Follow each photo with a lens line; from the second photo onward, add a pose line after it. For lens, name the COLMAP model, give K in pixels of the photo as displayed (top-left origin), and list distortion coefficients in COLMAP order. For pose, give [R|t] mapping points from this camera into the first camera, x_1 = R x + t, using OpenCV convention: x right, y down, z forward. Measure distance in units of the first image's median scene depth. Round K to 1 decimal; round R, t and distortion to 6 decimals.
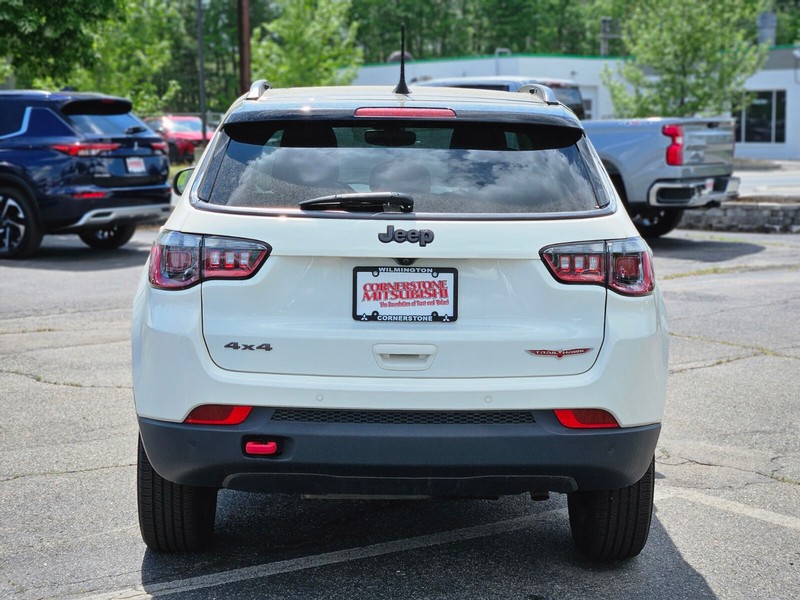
lens RADIAL K [[1626.1, 0, 400.0], [0, 1626.1, 300.0], [0, 0, 1]] dist [-0.374497, 3.054767]
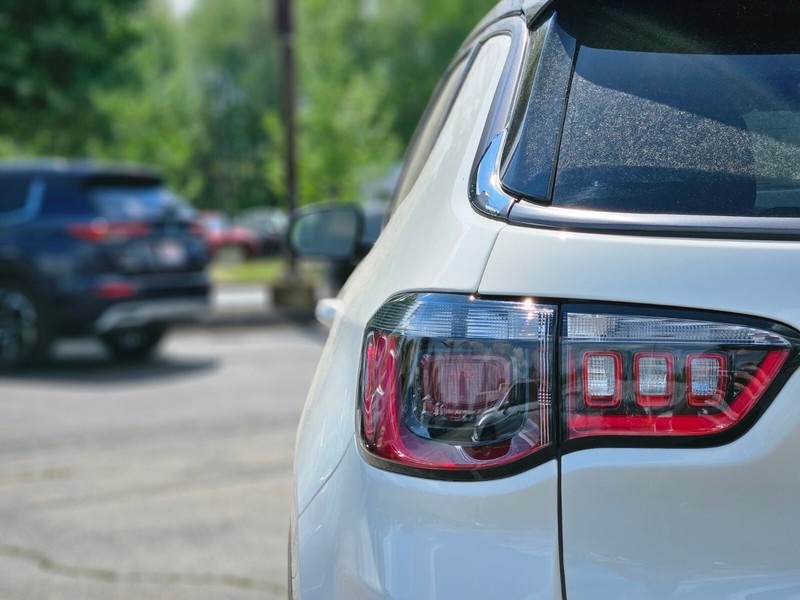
lens RADIAL K [[1626.1, 0, 400.0], [0, 1626.1, 300.0], [0, 0, 1]] dist [-0.374497, 3.054767]
pose [[0.999856, -0.014796, -0.008276, -0.058899], [0.014219, 0.997721, -0.065967, -0.008173], [0.009234, 0.065839, 0.997788, 0.273279]]
